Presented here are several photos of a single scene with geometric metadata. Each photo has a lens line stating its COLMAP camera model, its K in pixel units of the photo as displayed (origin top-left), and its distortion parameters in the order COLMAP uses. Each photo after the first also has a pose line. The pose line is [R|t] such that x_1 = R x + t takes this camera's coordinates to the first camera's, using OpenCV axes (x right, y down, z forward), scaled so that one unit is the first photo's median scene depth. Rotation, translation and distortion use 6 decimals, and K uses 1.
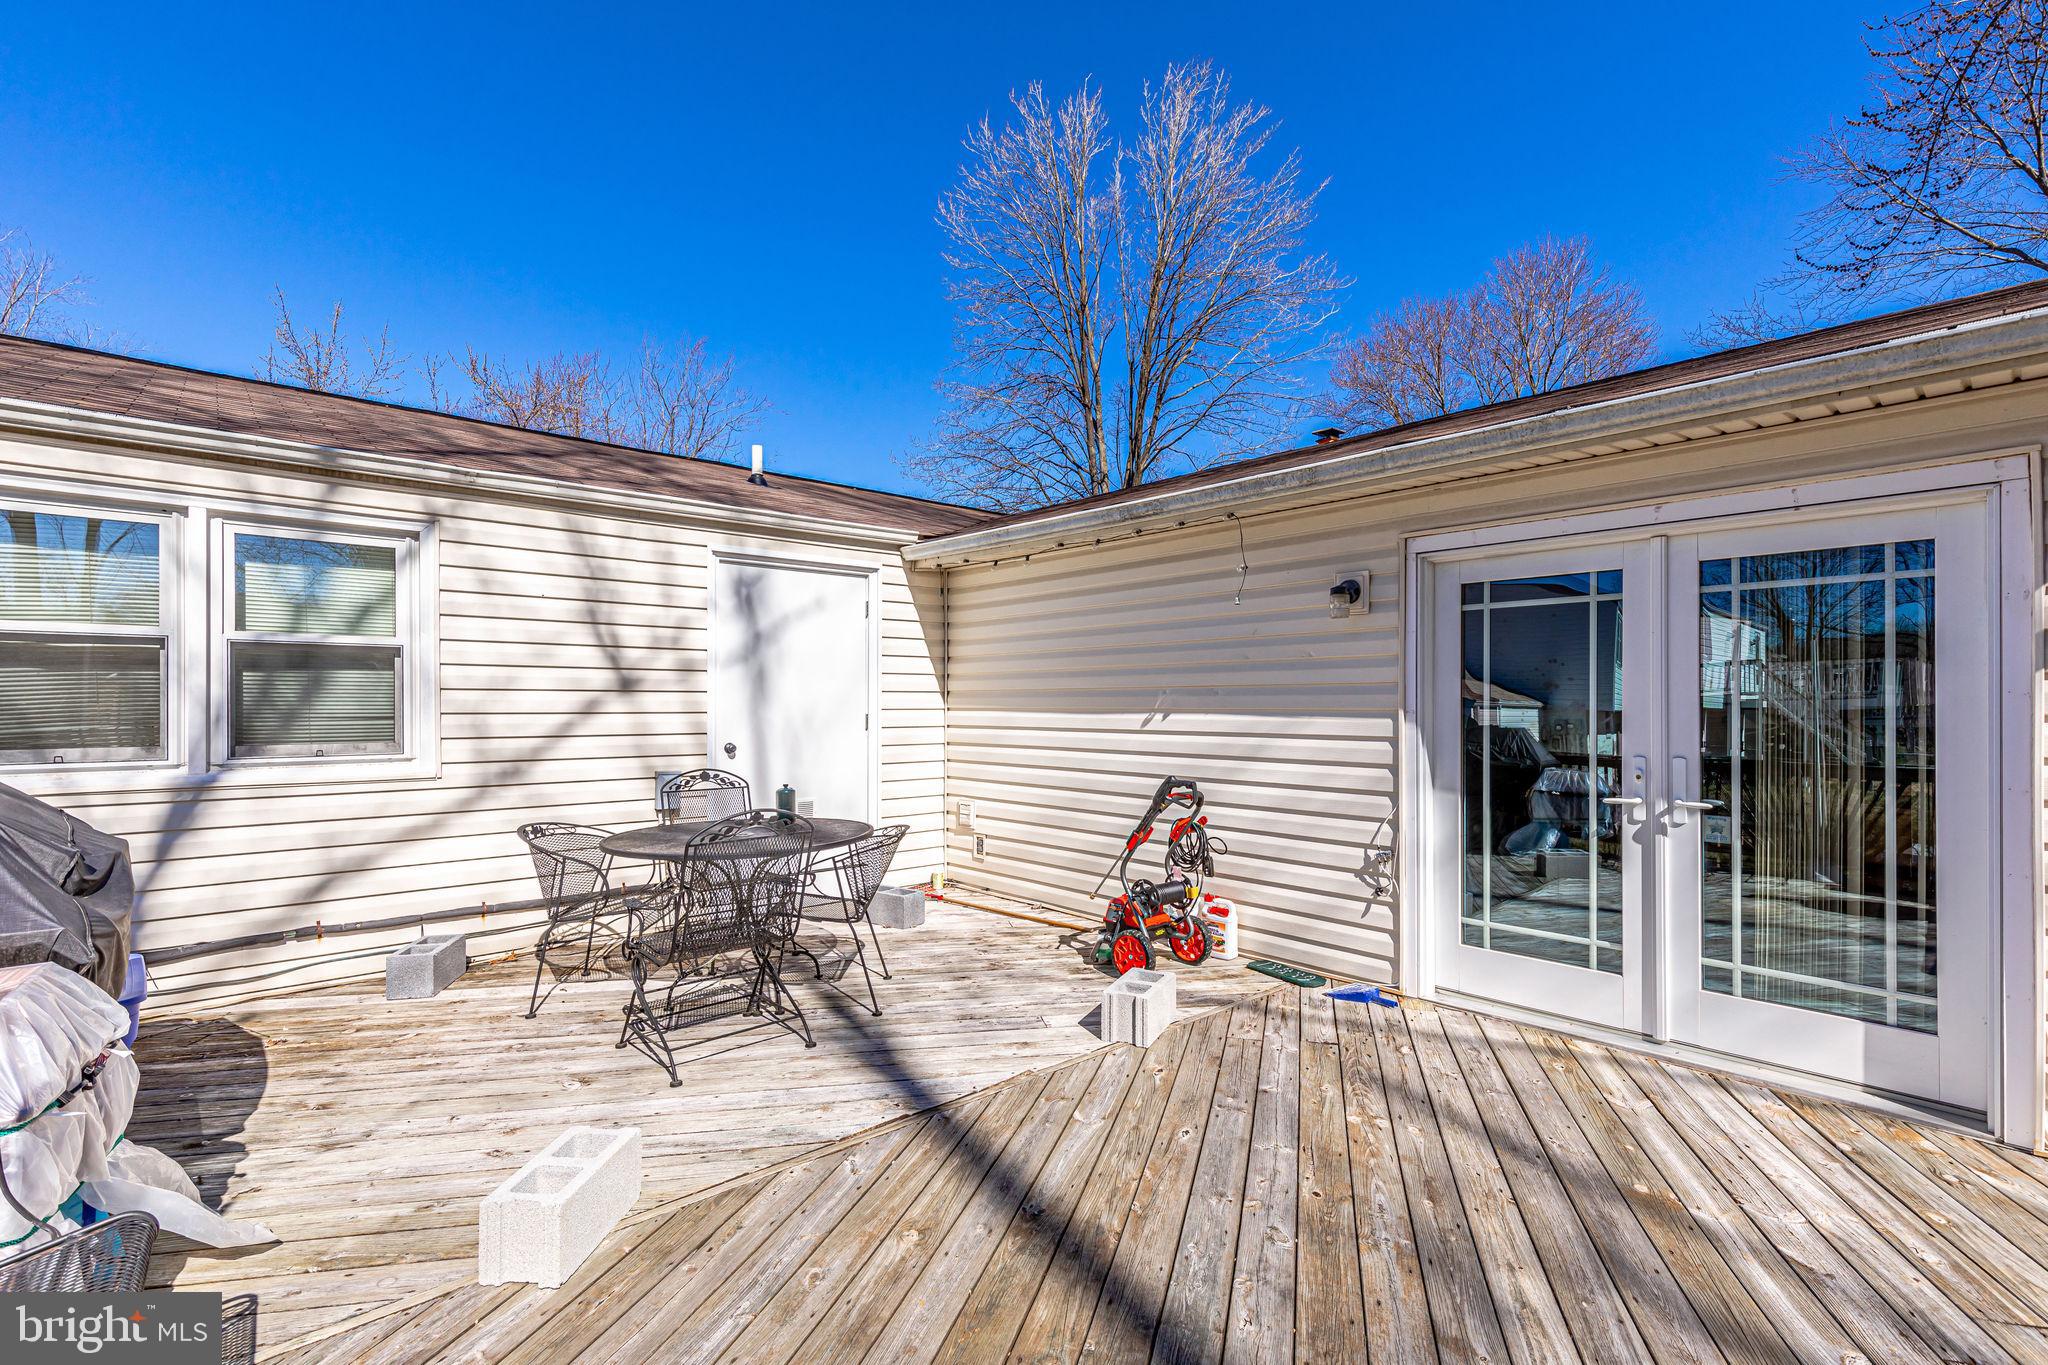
lens RADIAL K [[925.5, 0, 1028.6], [0, 925.5, 703.6], [0, 0, 1]] dist [-0.019001, 0.001393]
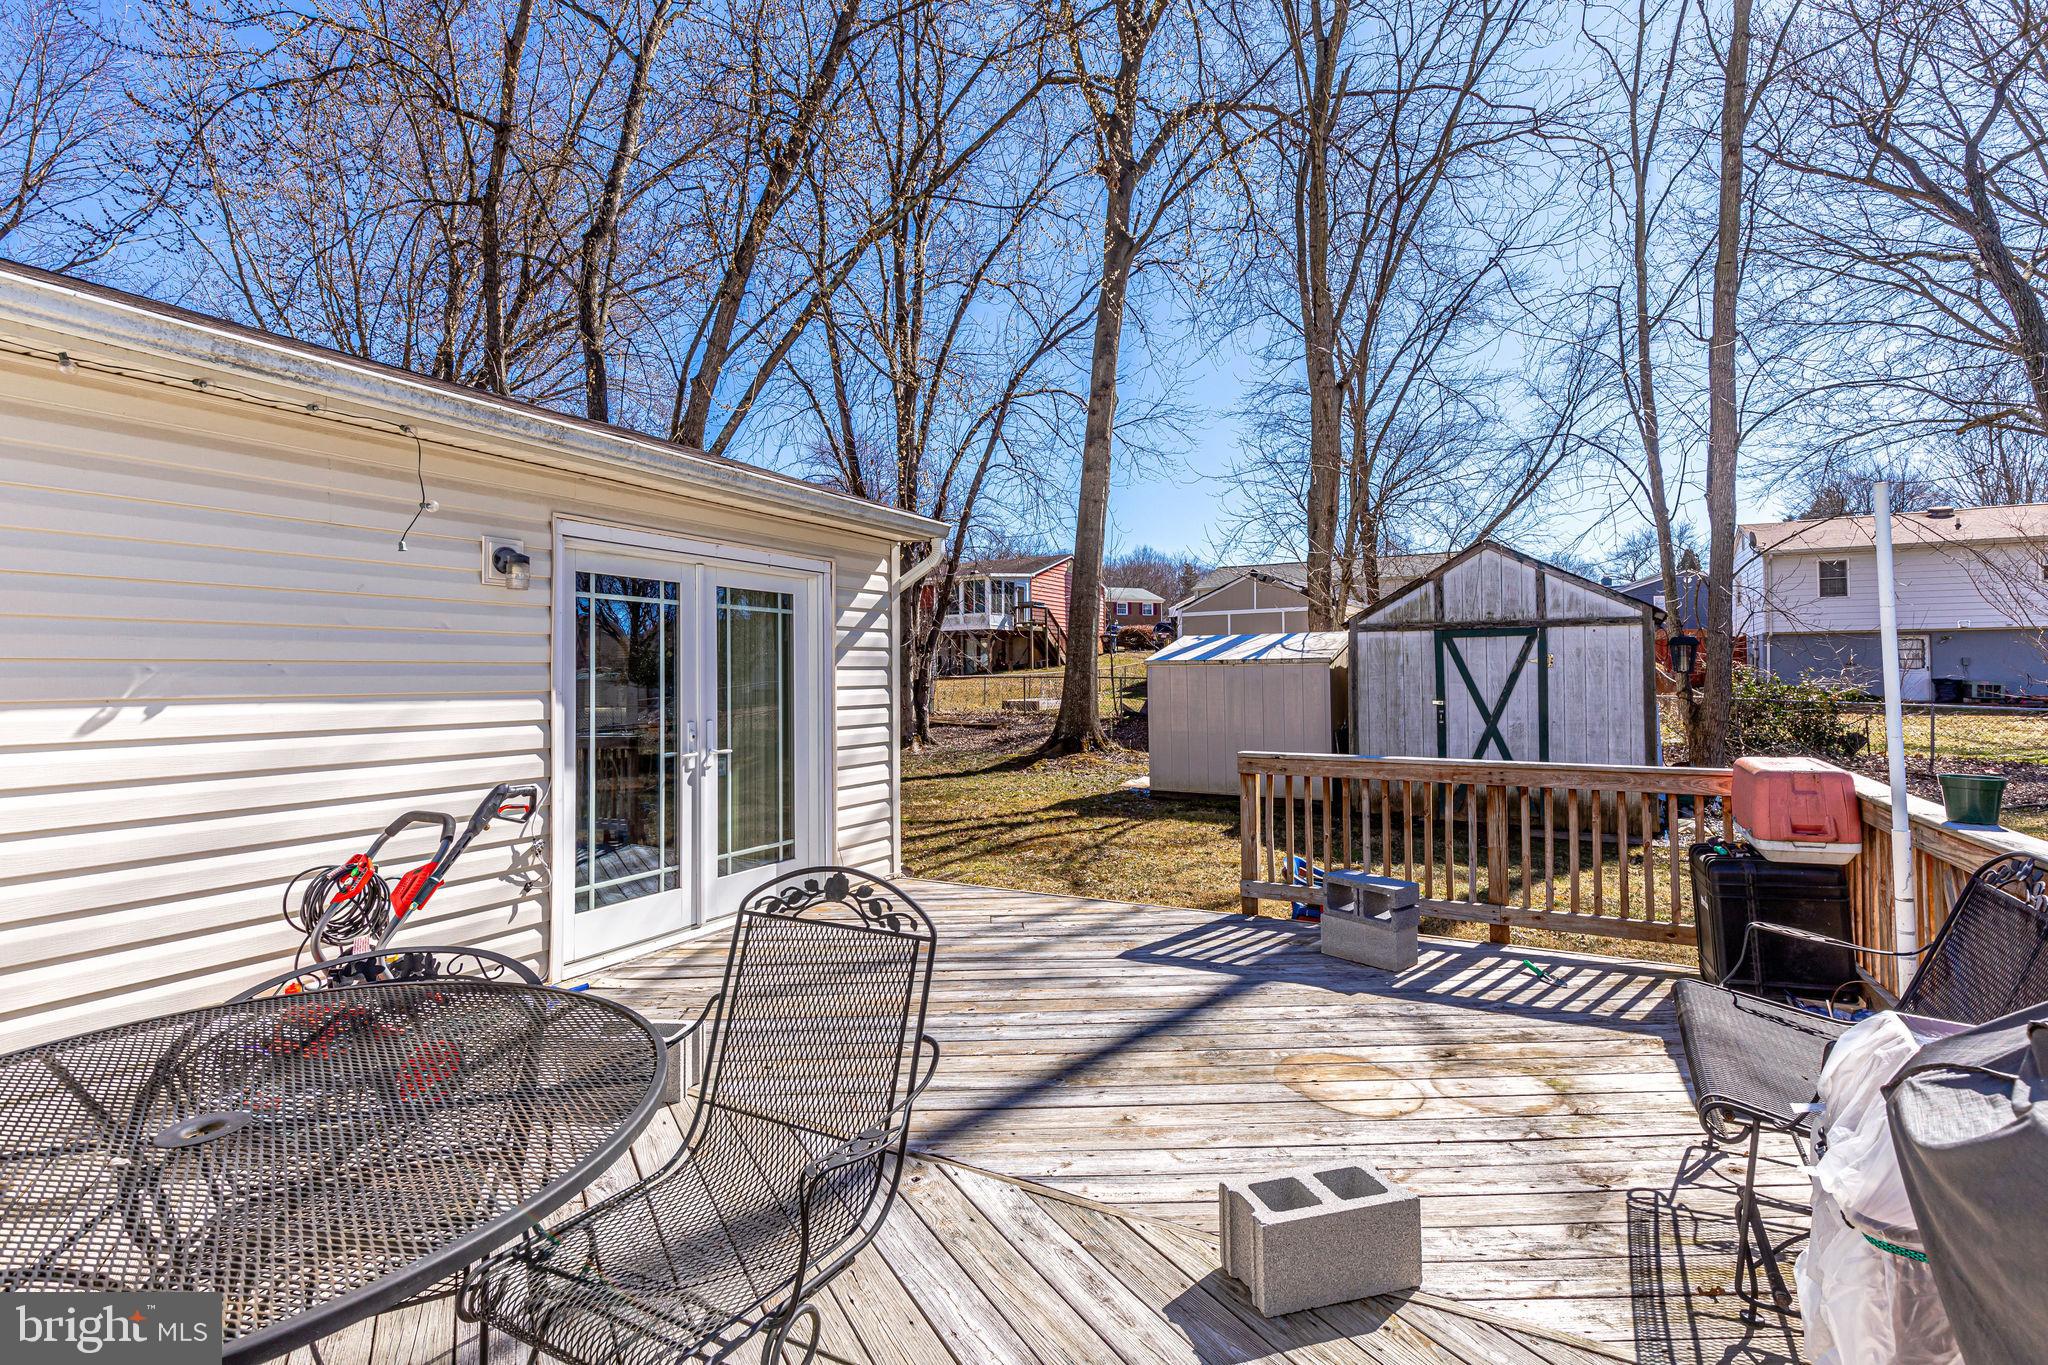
lens RADIAL K [[922.6, 0, 1024.3], [0, 922.6, 646.4], [0, 0, 1]] dist [-0.020822, -0.000058]
pose [[-0.351337, 0.034212, 0.935624, -0.613709], [0.008599, 0.999408, -0.033315, -0.003652], [-0.936210, -0.003660, -0.351423, 0.784702]]
